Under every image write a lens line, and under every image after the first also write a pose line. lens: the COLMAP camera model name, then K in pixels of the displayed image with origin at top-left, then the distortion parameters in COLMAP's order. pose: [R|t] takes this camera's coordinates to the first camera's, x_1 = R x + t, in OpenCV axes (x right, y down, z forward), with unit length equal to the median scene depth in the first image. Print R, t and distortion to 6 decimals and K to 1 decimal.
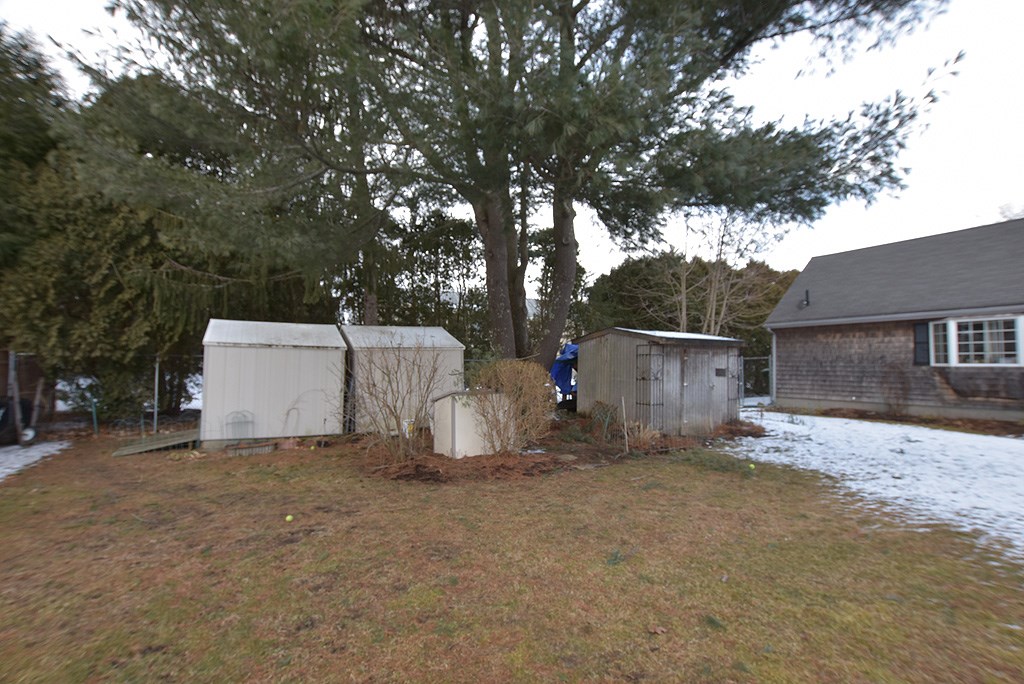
lens RADIAL K [[460.8, 0, 512.0], [0, 460.8, 342.0], [0, 0, 1]] dist [-0.039314, 0.009491]
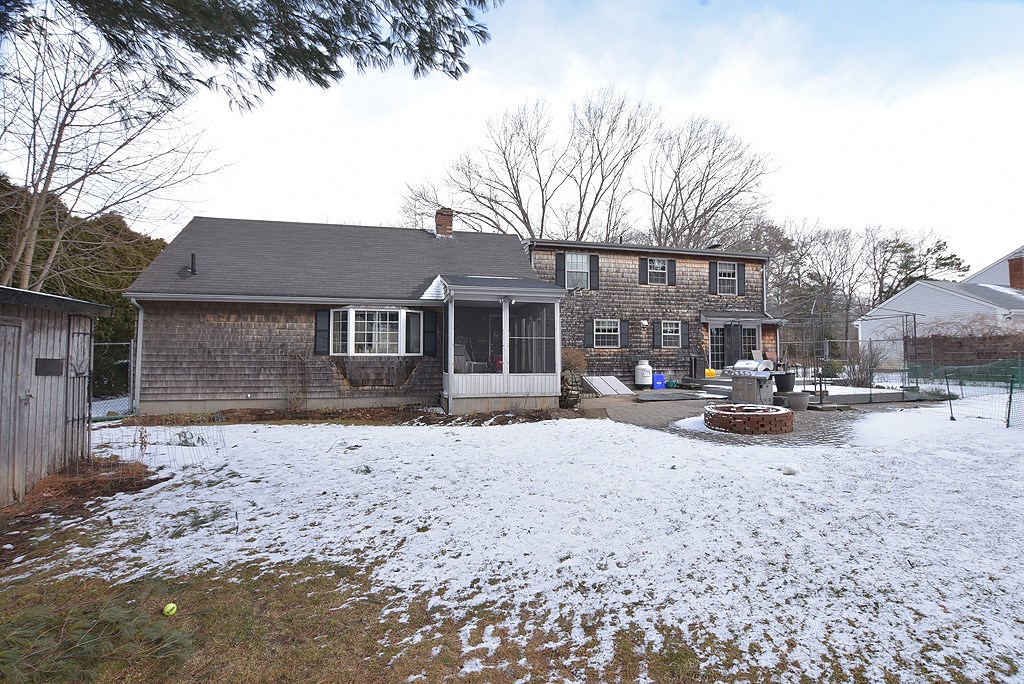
lens RADIAL K [[460.8, 0, 512.0], [0, 460.8, 342.0], [0, 0, 1]] dist [-0.039314, 0.009491]
pose [[0.306534, 0.027608, 0.951459, 0.144045], [-0.044796, 0.998890, -0.014552, 0.022913], [-0.950805, -0.038161, 0.307430, 0.357164]]
